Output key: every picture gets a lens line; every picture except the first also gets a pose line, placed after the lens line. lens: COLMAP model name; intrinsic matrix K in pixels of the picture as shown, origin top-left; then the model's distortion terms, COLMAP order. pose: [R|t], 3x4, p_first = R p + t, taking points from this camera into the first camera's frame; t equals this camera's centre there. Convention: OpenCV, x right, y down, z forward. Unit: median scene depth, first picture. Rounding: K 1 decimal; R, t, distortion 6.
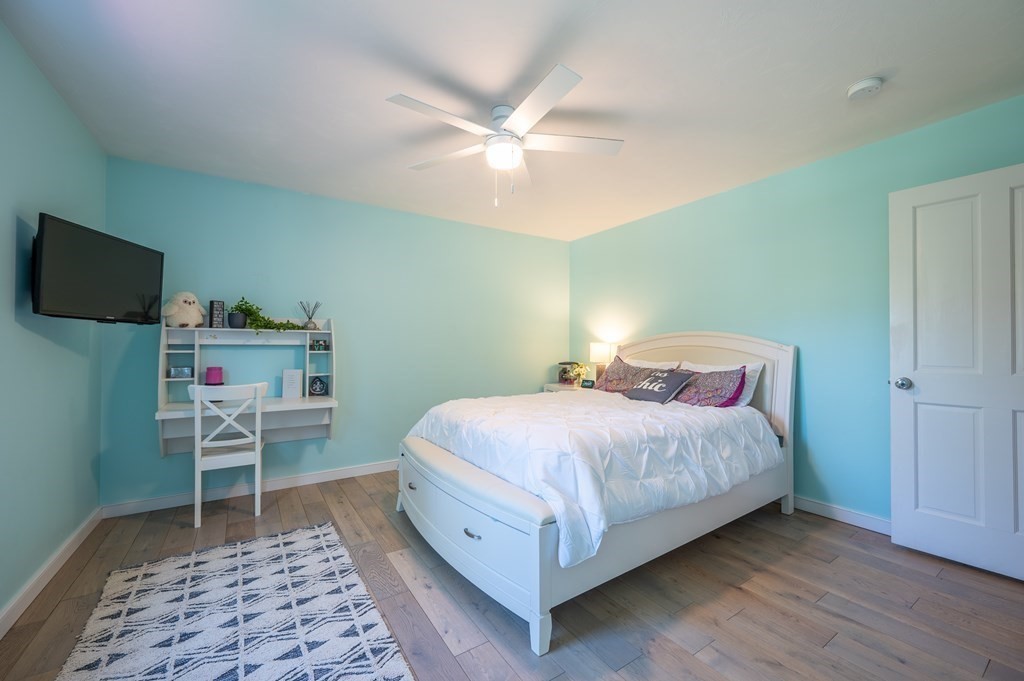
lens RADIAL K [[406.2, 0, 515.5], [0, 406.2, 339.6], [0, 0, 1]] dist [0.000456, -0.000050]
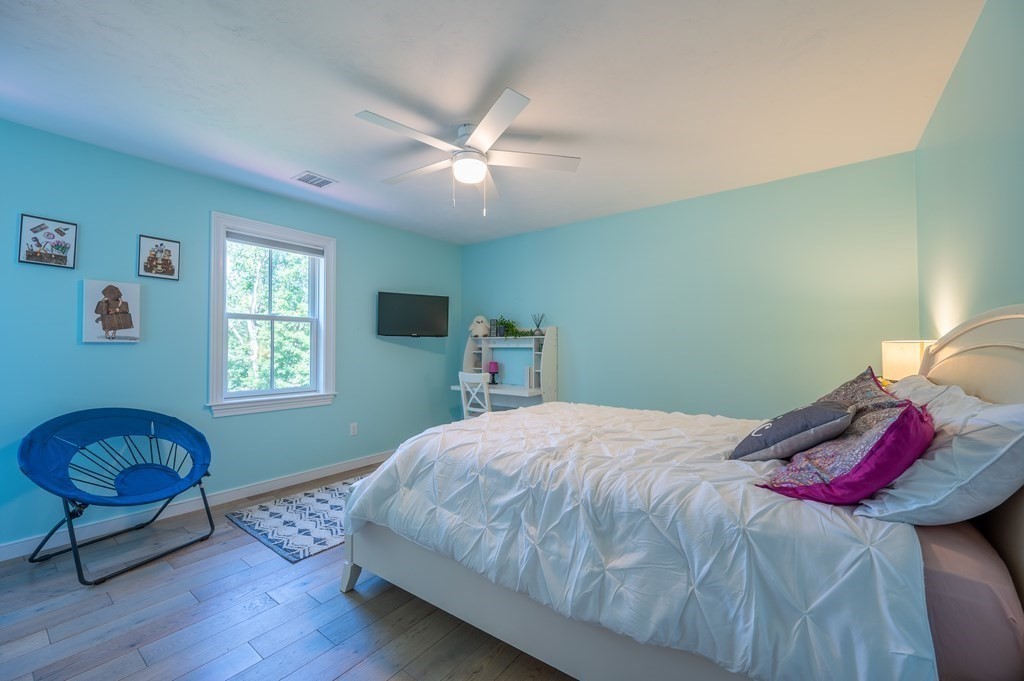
lens RADIAL K [[406.2, 0, 515.5], [0, 406.2, 339.6], [0, 0, 1]] dist [0.000456, -0.000050]
pose [[0.320607, -0.022015, -0.946956, 0.840686], [0.016440, 0.999709, -0.017675, 0.011780], [0.947070, -0.009901, 0.320876, 0.633665]]
